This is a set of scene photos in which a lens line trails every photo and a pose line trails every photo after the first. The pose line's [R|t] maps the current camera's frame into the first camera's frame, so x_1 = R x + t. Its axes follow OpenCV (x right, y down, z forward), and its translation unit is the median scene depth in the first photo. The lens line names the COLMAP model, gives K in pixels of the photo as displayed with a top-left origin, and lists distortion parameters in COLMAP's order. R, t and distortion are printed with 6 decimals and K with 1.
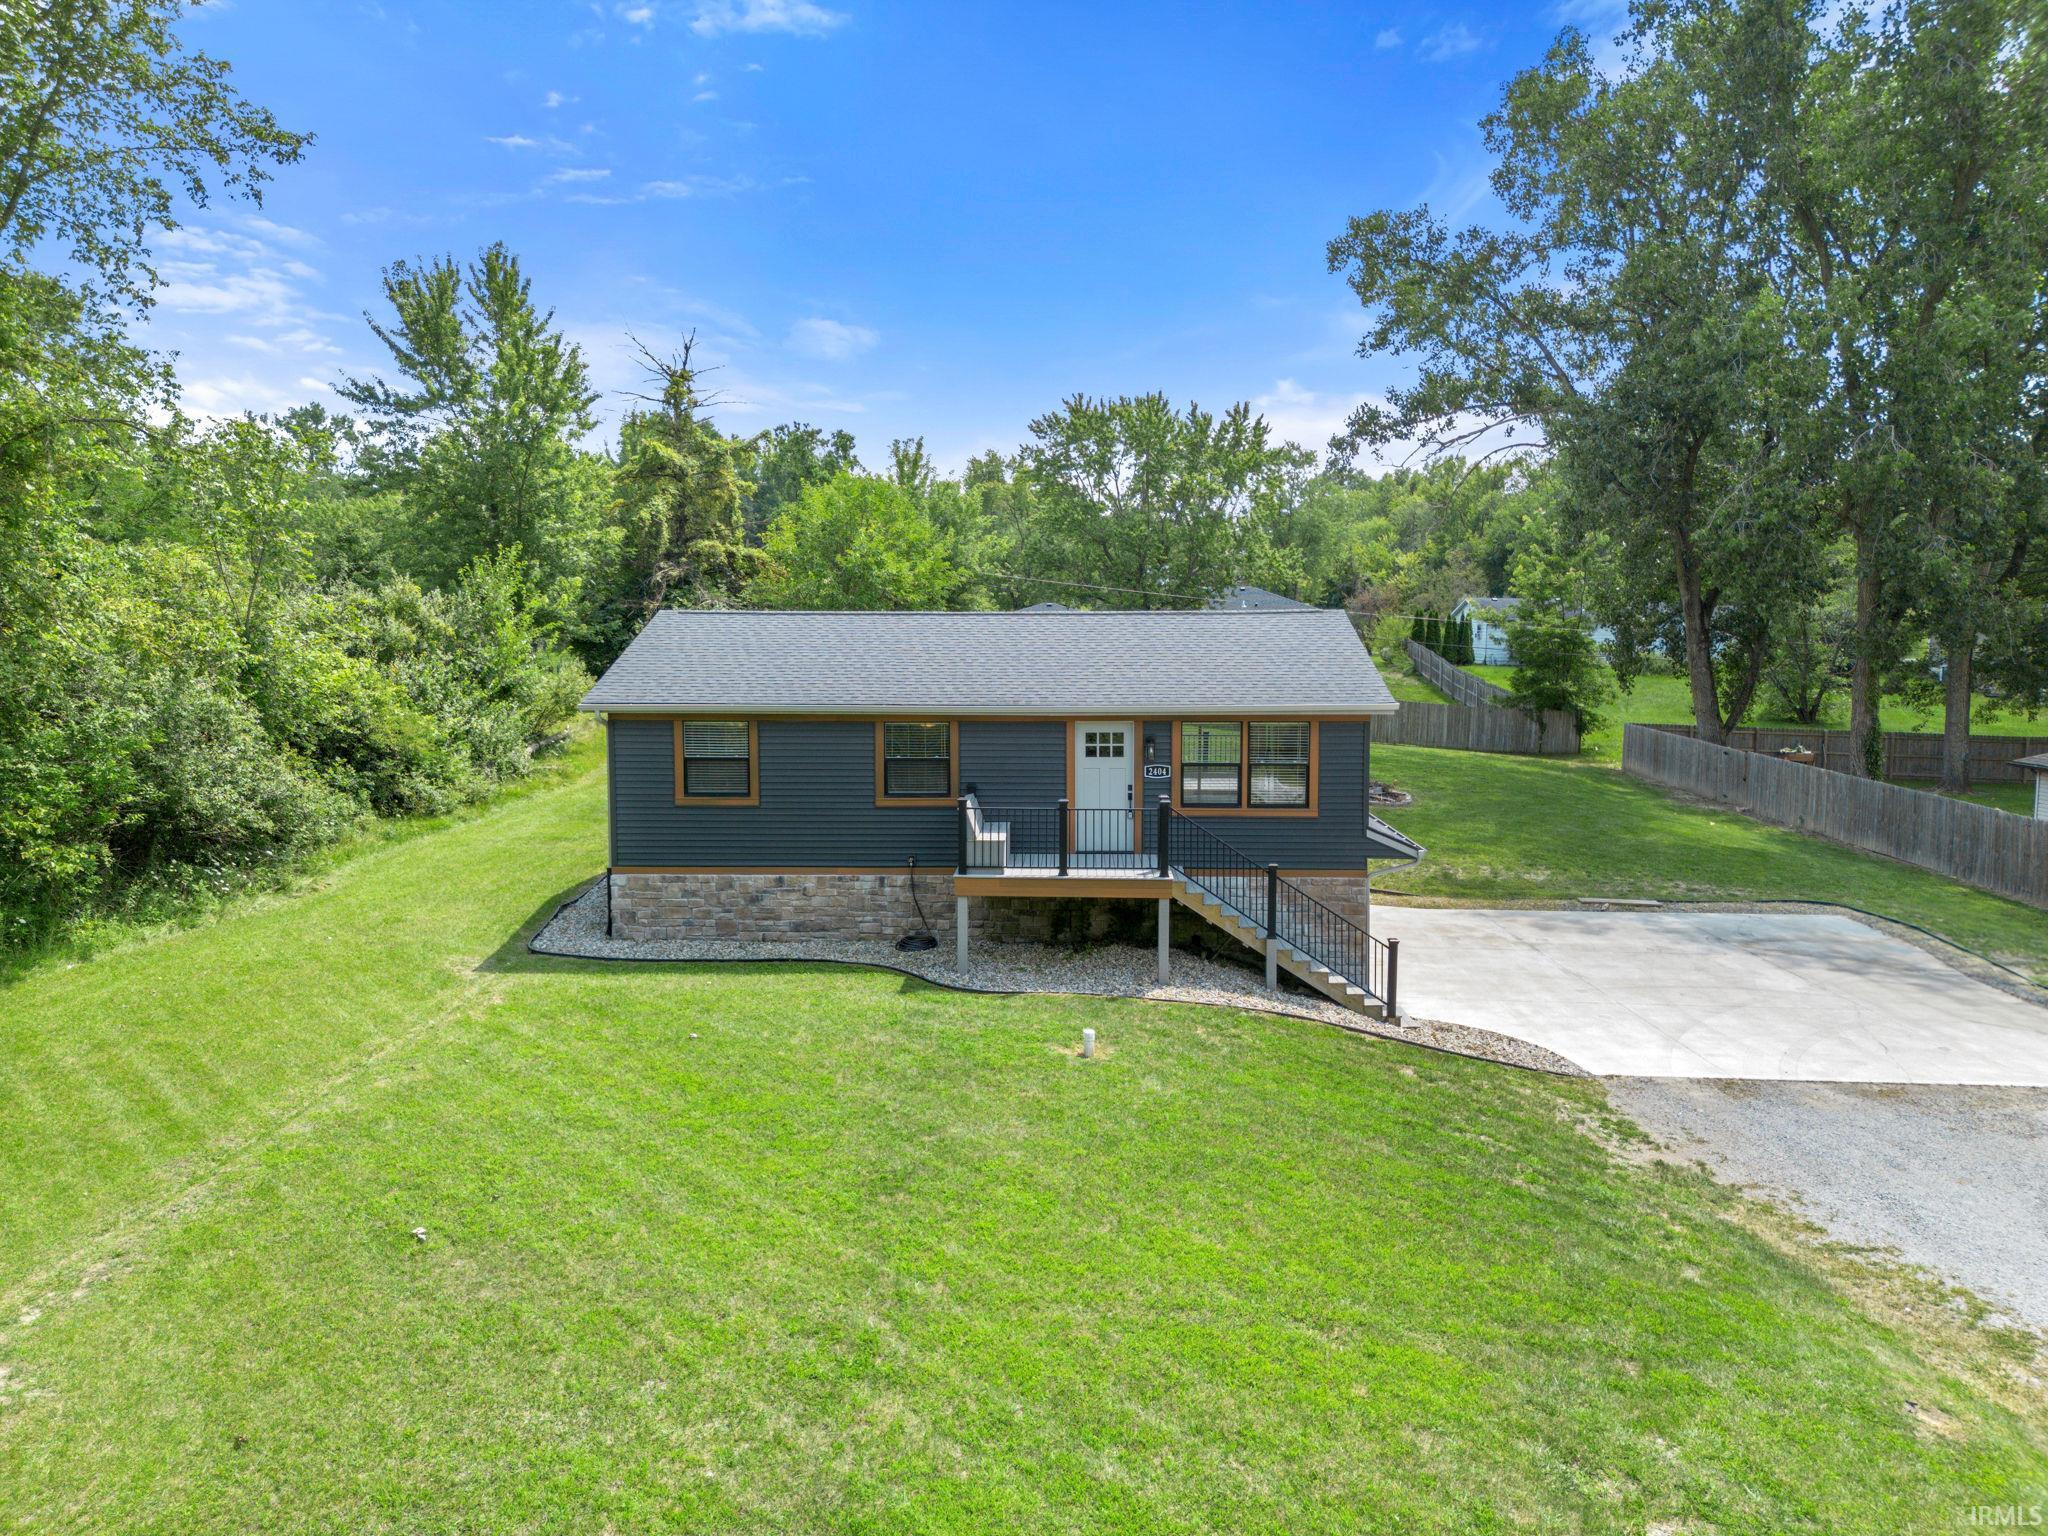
lens RADIAL K [[1435.0, 0, 1040.4], [0, 1435.0, 733.6], [0, 0, 1]] dist [0.048274, -0.035421]
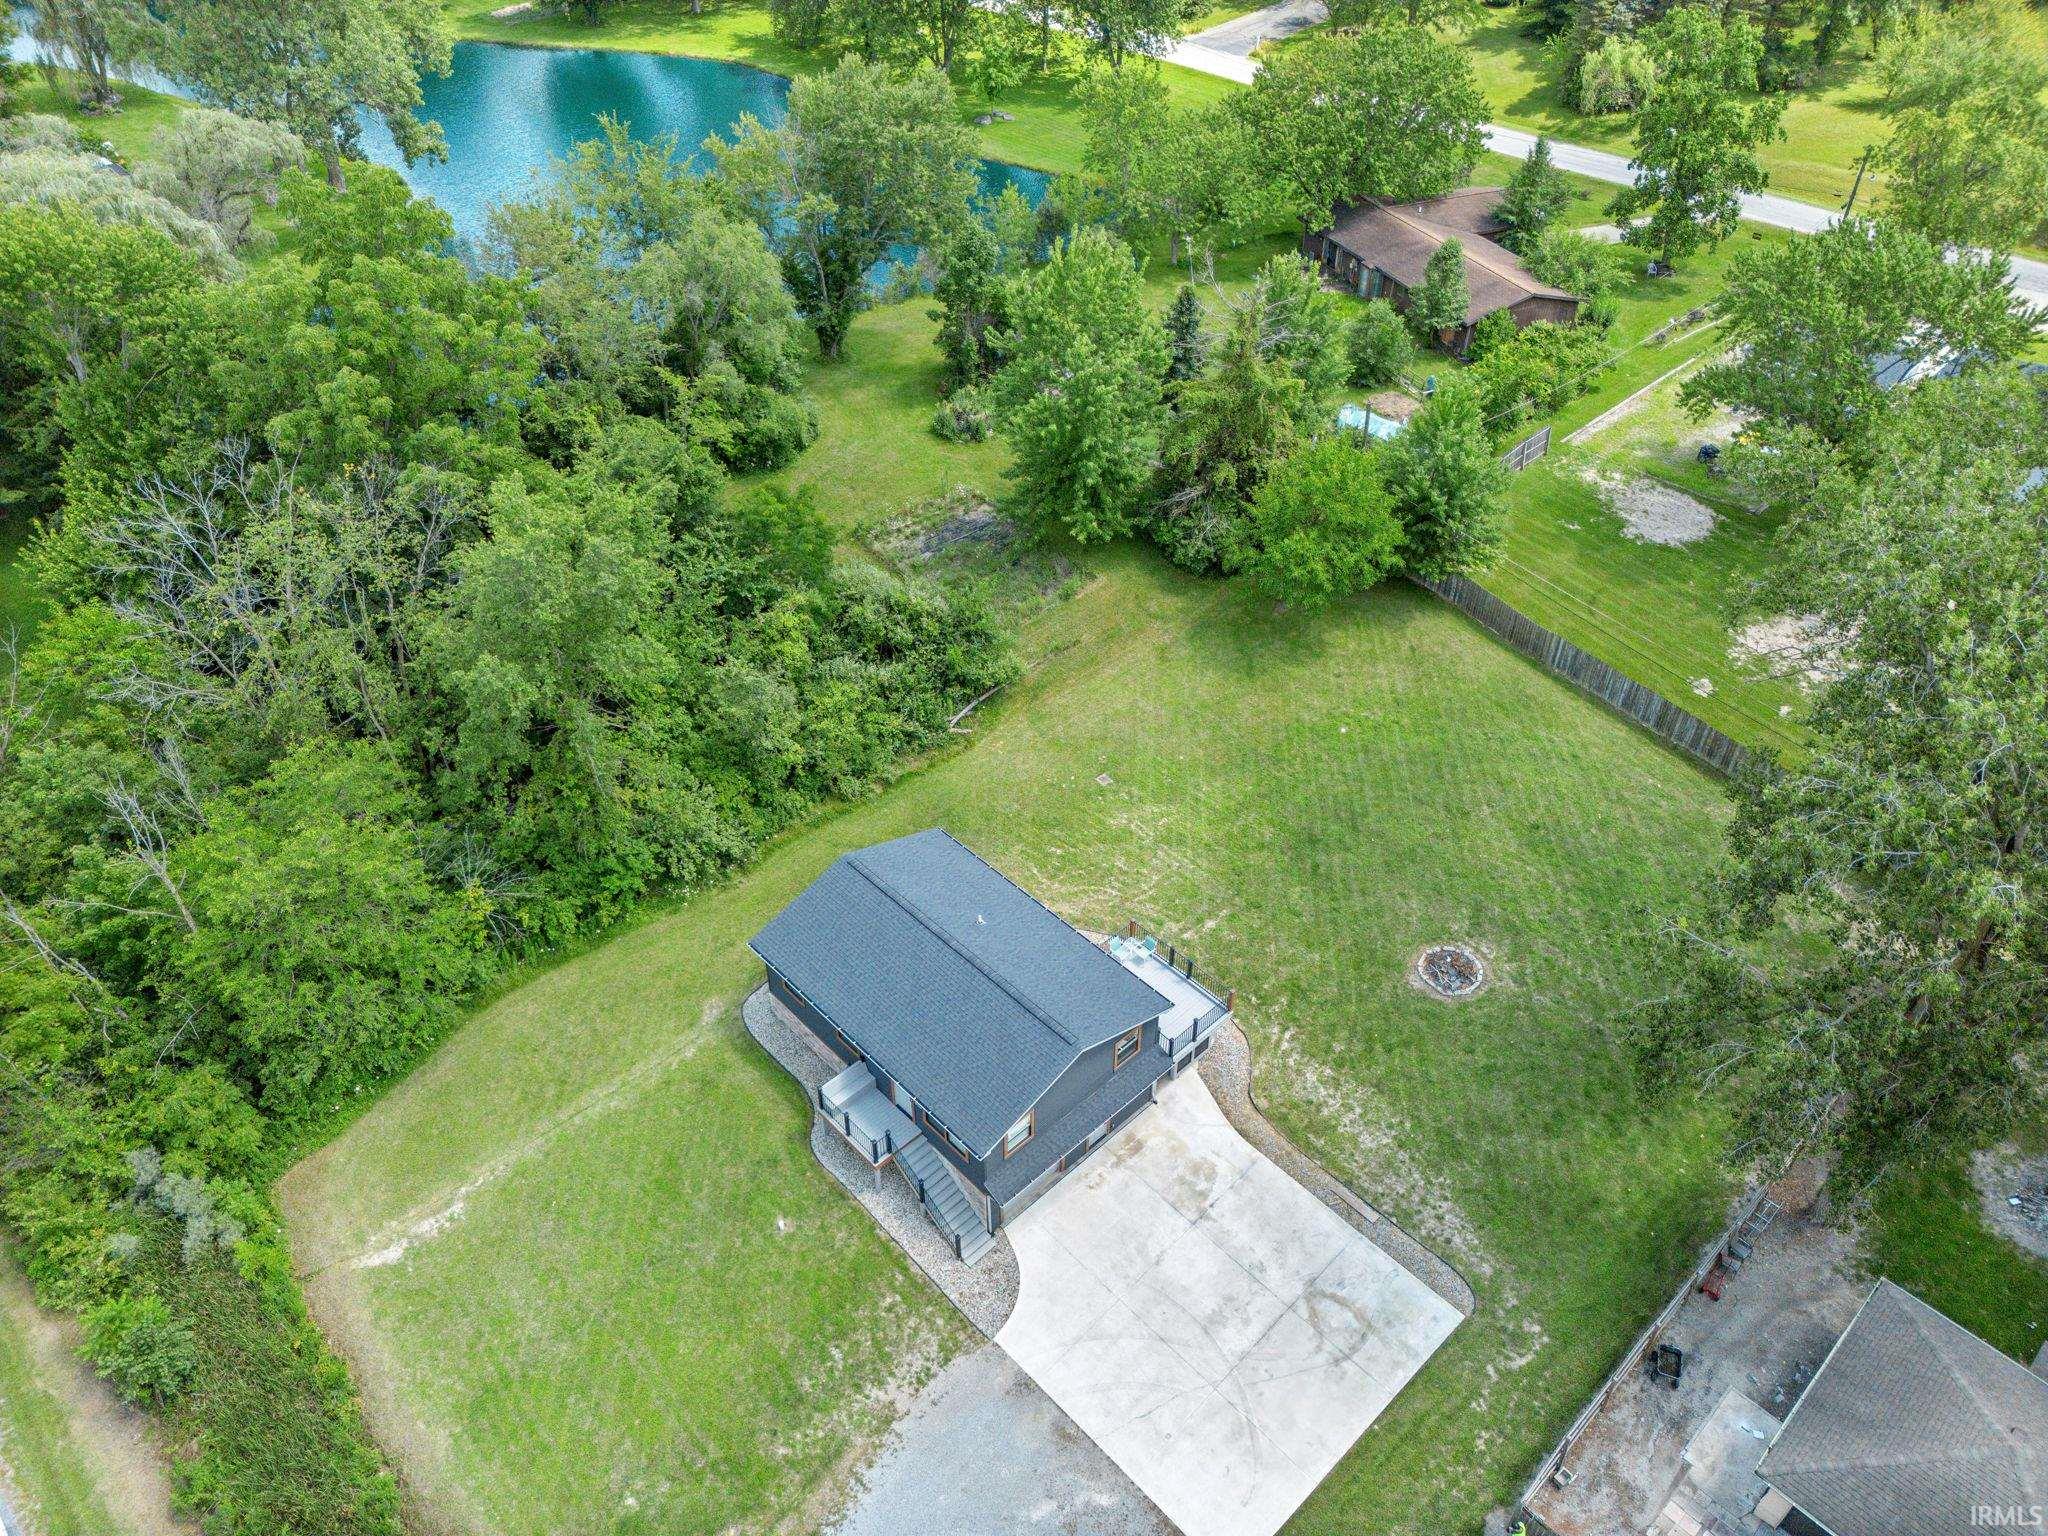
lens RADIAL K [[1435.0, 0, 1022.7], [0, 1435.0, 762.5], [0, 0, 1]] dist [0.048274, -0.035421]
pose [[0.697569, 0.439082, -0.566219, 1.168782], [-0.026369, 0.805434, 0.592099, -1.630749], [0.716032, -0.398099, 0.573424, 0.102244]]
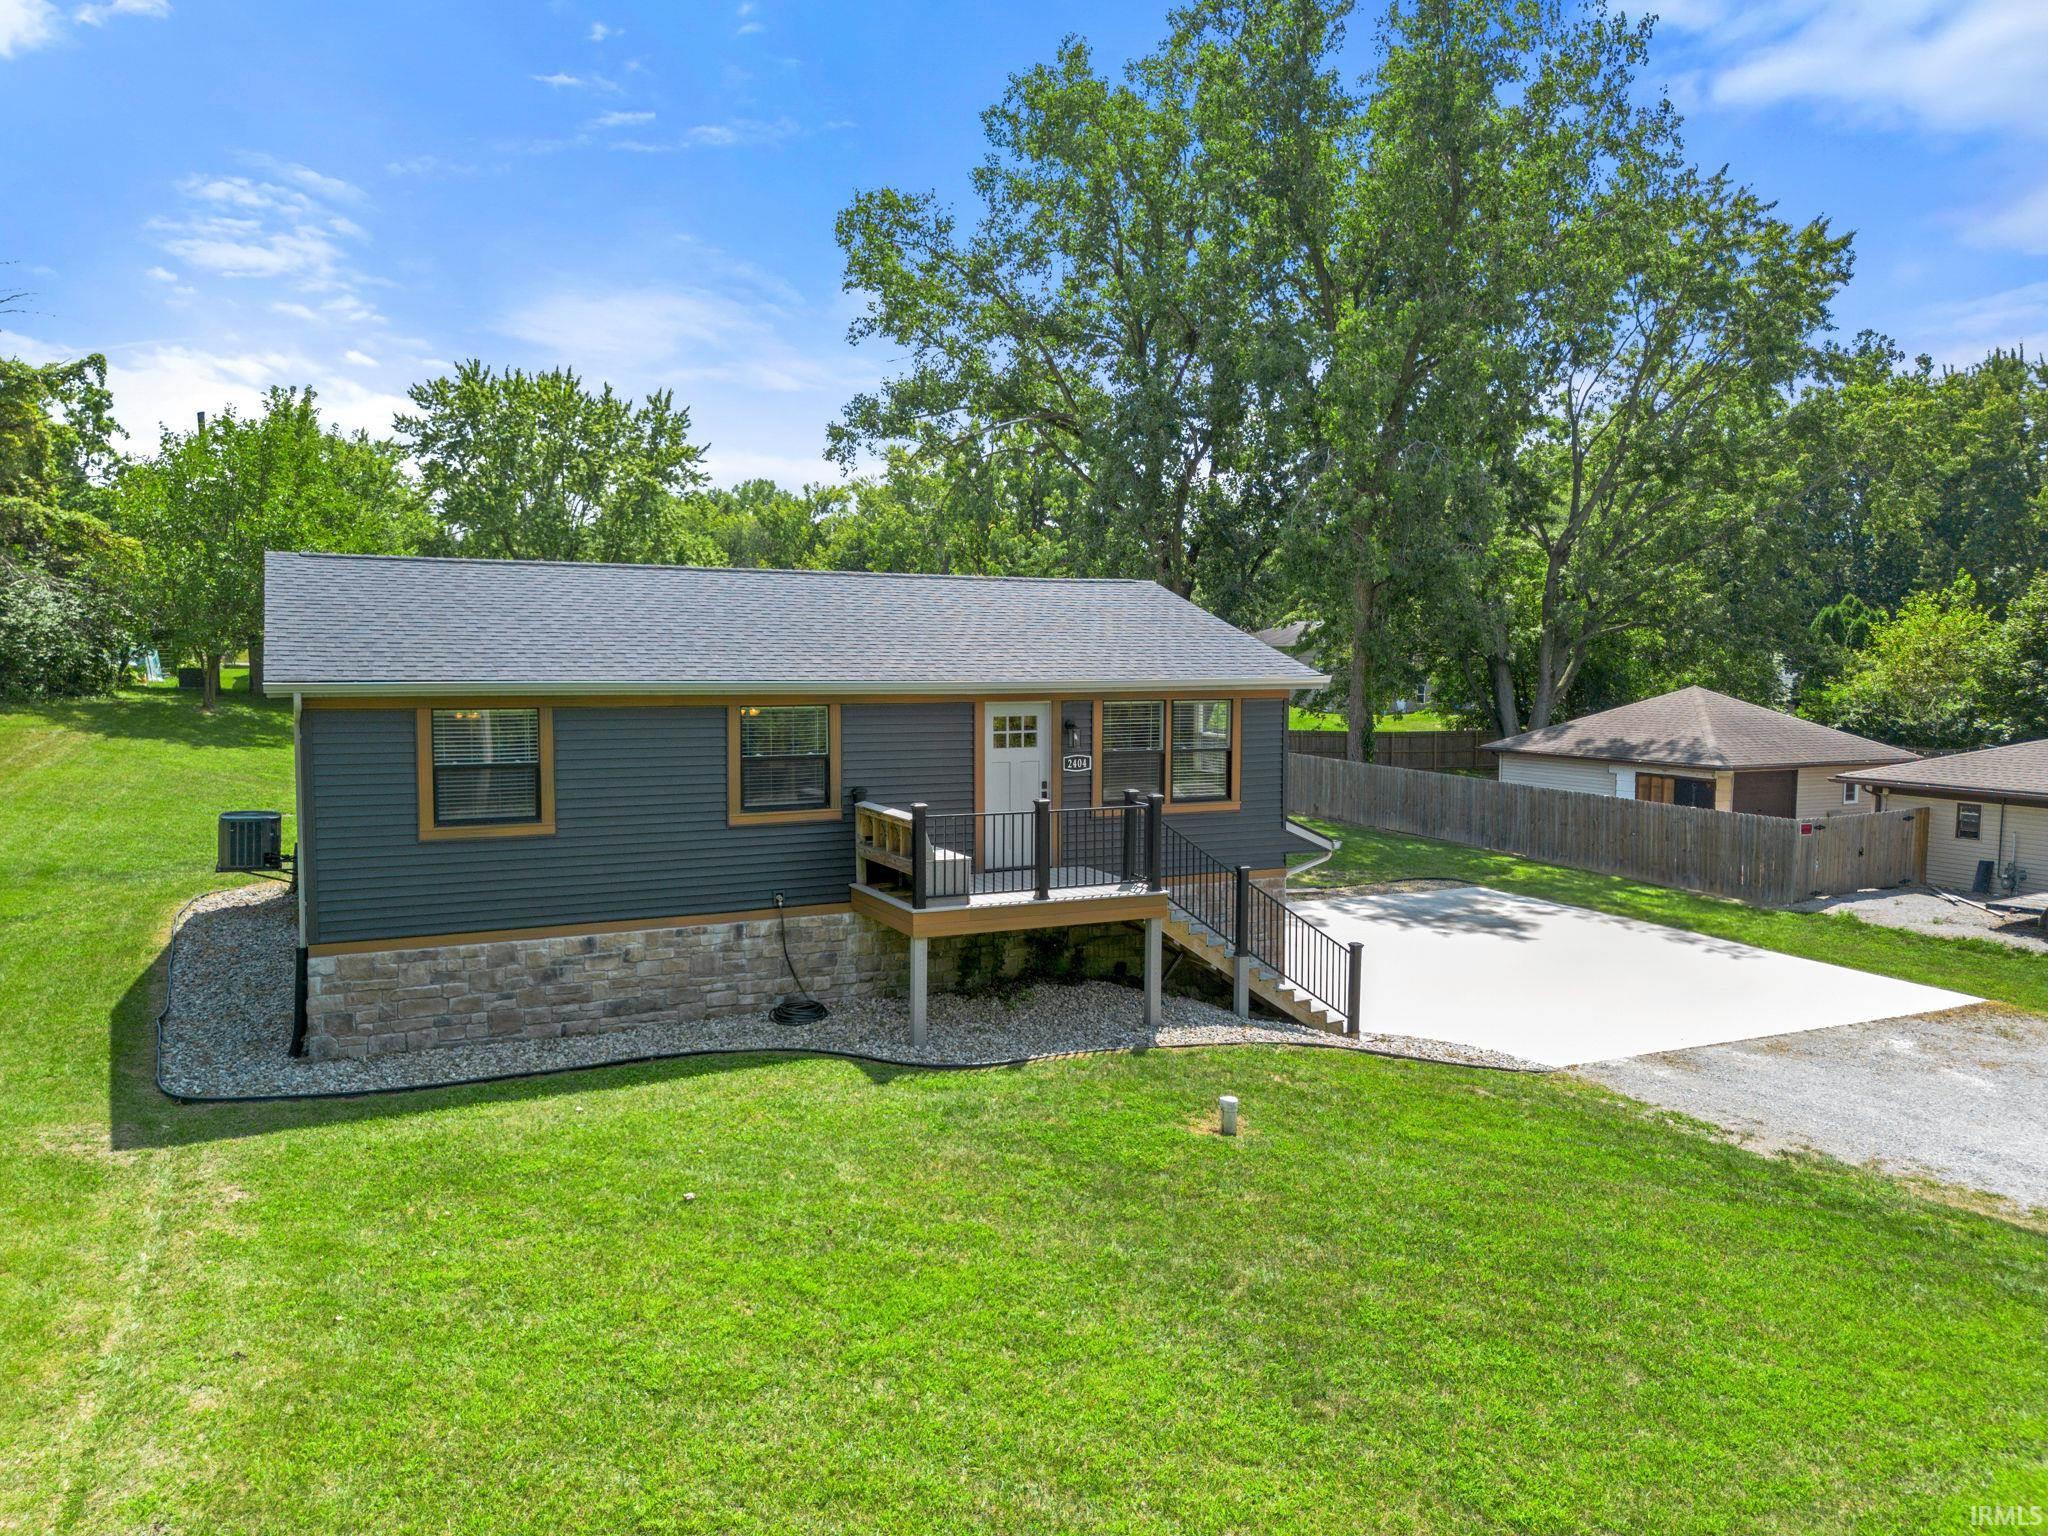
lens RADIAL K [[1435.0, 0, 1037.3], [0, 1435.0, 745.8], [0, 0, 1]] dist [0.048274, -0.035421]
pose [[0.879321, -0.026521, 0.475490, -0.320187], [0.031443, 0.999503, -0.002398, 0.017882], [-0.475190, 0.017059, 0.879718, 0.305163]]
